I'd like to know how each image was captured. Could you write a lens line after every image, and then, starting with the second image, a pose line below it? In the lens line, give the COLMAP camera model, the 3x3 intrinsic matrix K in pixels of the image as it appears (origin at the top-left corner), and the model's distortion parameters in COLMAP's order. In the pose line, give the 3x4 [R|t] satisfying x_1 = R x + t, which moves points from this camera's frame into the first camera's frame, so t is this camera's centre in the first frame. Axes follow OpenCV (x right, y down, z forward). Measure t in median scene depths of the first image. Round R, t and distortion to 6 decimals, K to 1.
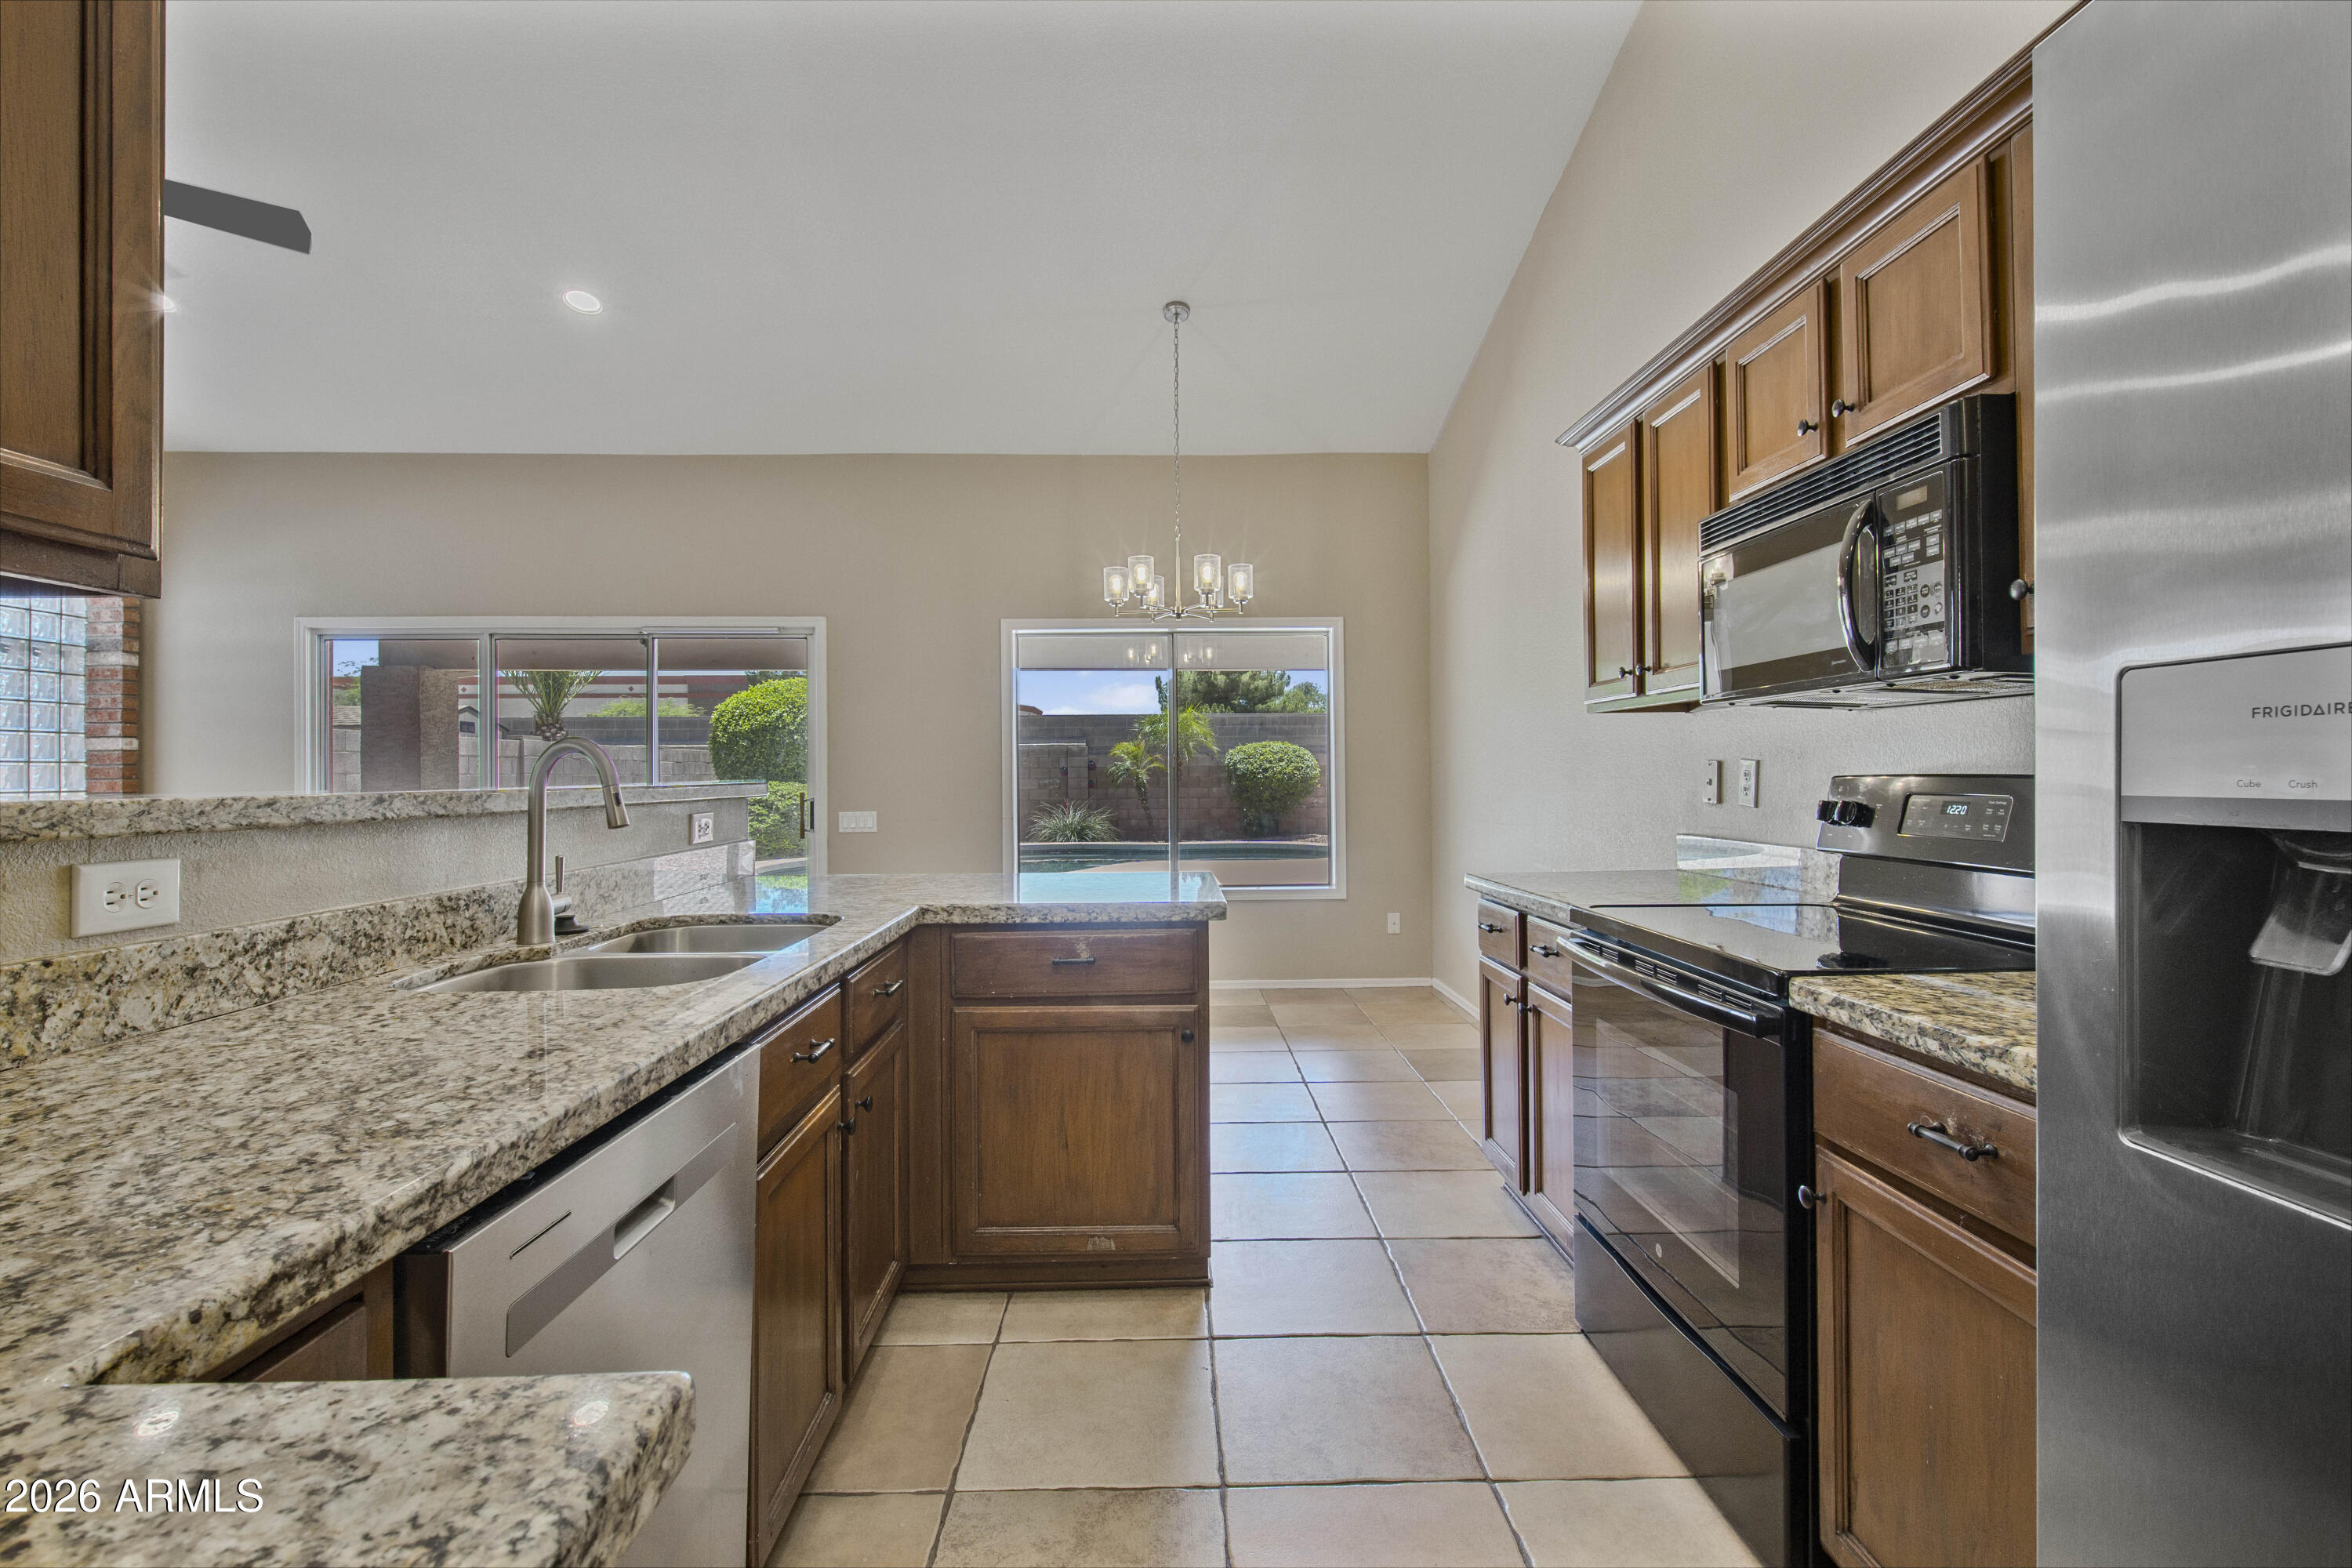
lens RADIAL K [[1070.2, 0, 1162.2], [0, 1070.2, 764.6], [0, 0, 1]] dist [0.028043, -0.016836]
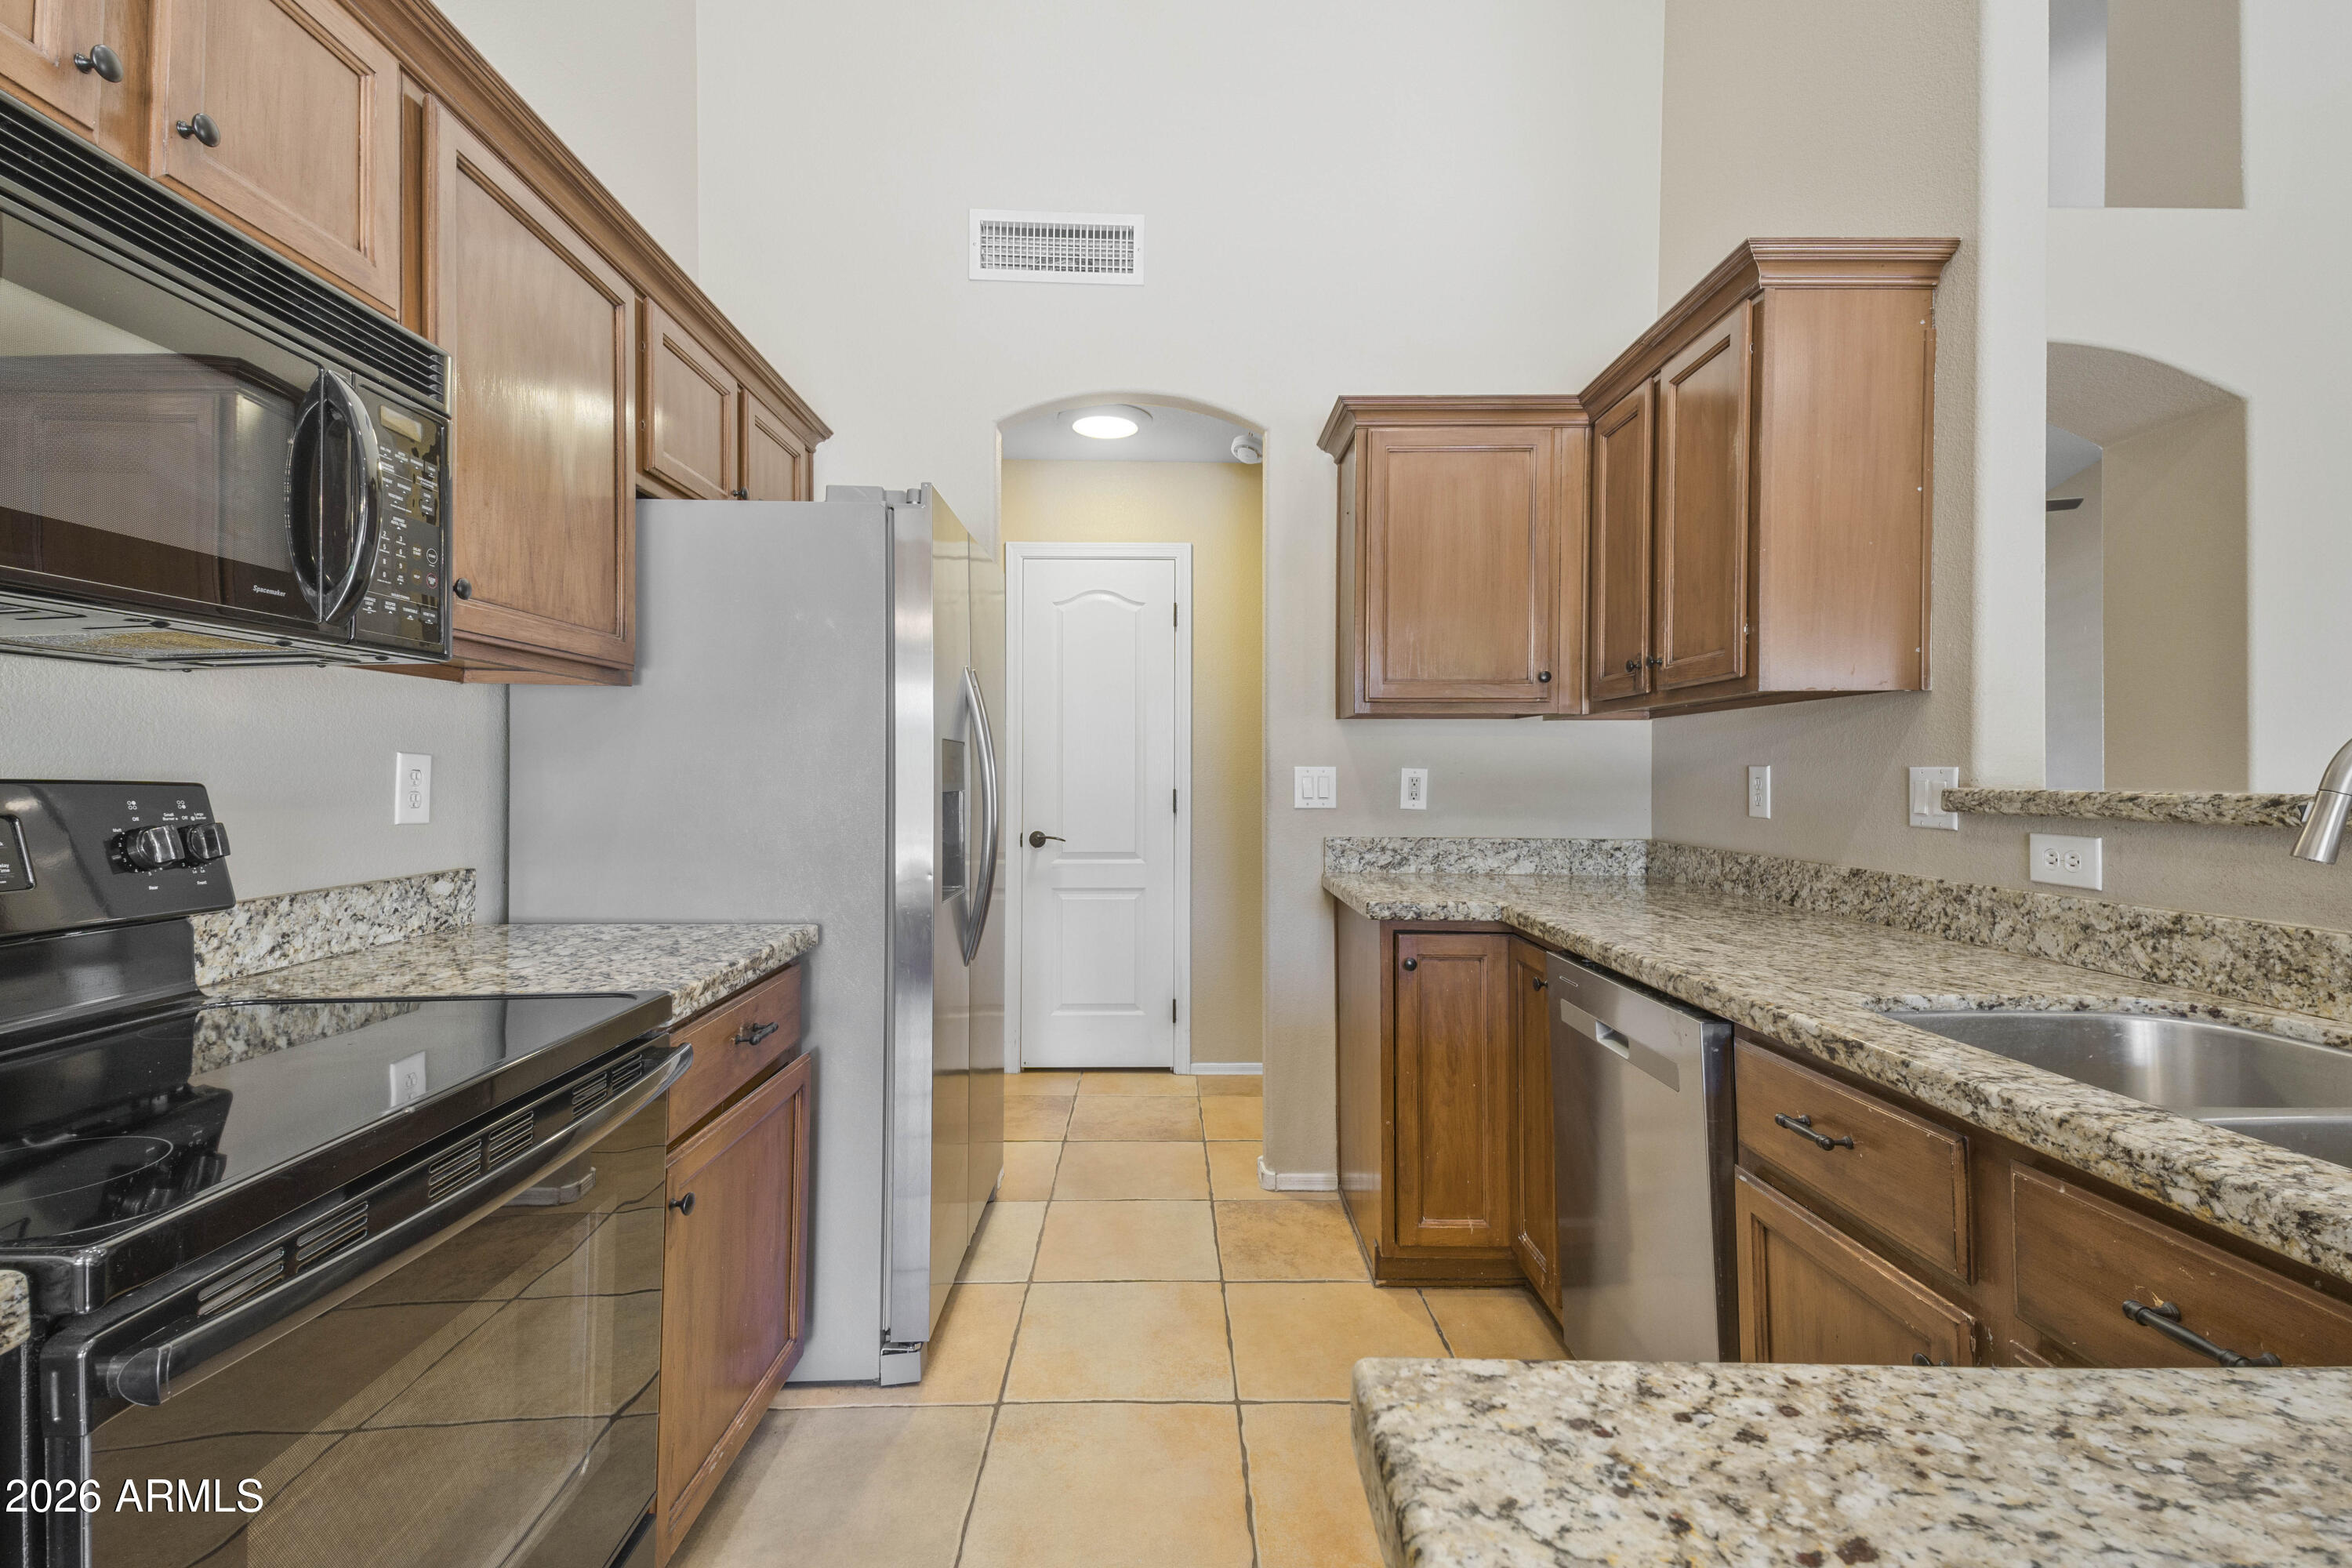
lens RADIAL K [[1070.2, 0, 1162.2], [0, 1070.2, 764.6], [0, 0, 1]] dist [0.028043, -0.016836]
pose [[-0.999956, 0.002700, 0.009015, 0.162293], [0.002519, 0.999796, -0.020038, 0.020843], [-0.009068, -0.020014, -0.999759, 2.133826]]
